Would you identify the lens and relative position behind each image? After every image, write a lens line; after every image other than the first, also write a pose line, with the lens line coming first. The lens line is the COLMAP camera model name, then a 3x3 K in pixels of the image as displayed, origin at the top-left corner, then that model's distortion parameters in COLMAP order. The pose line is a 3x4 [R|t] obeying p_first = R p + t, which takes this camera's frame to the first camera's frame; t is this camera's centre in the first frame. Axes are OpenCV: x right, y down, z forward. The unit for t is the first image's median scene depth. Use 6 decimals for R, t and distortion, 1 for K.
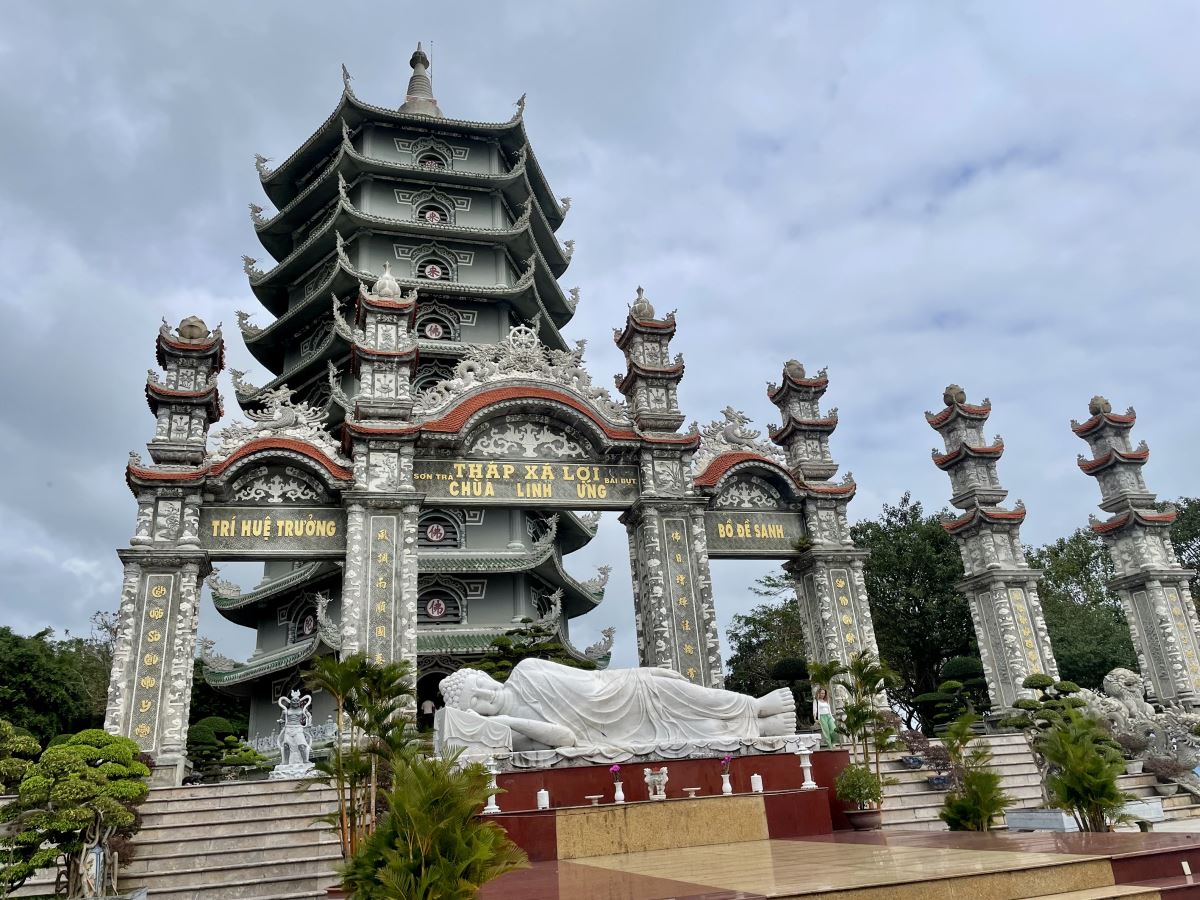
lens RADIAL K [[902.7, 0, 598.9], [0, 902.7, 432.5], [0, 0, 1]] dist [0.098897, -0.124206]
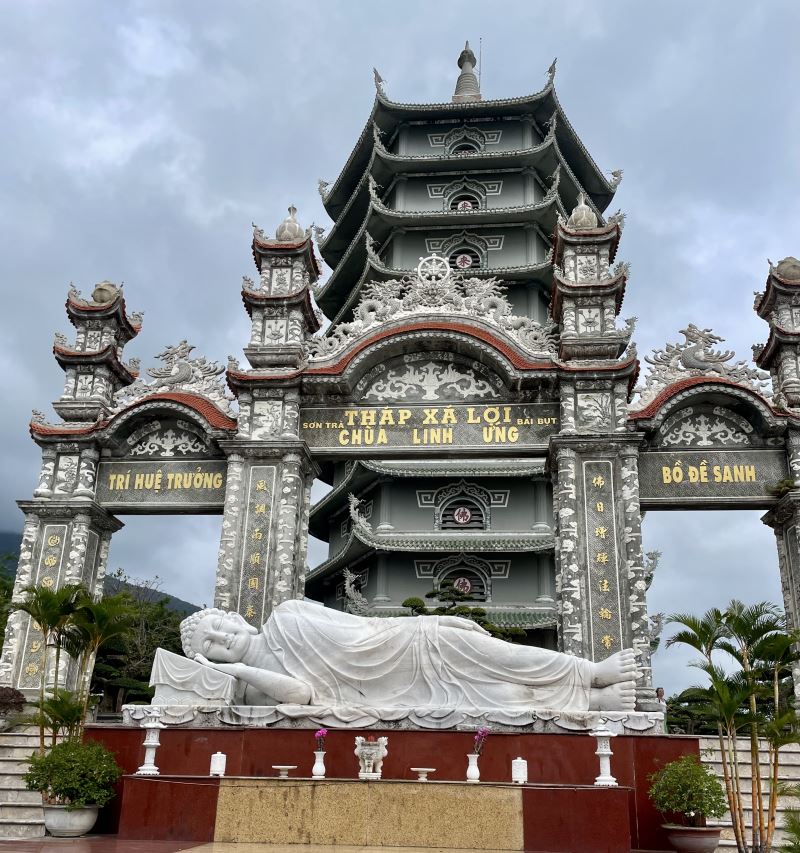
lens RADIAL K [[805.9, 0, 406.5], [0, 805.9, 524.2], [0, 0, 1]] dist [0.067536, 0.000000]
pose [[0.927207, -0.019156, -0.374059, 0.195453], [0.052300, 0.995529, 0.078658, 0.085225], [0.370880, -0.092496, 0.924063, 0.246104]]
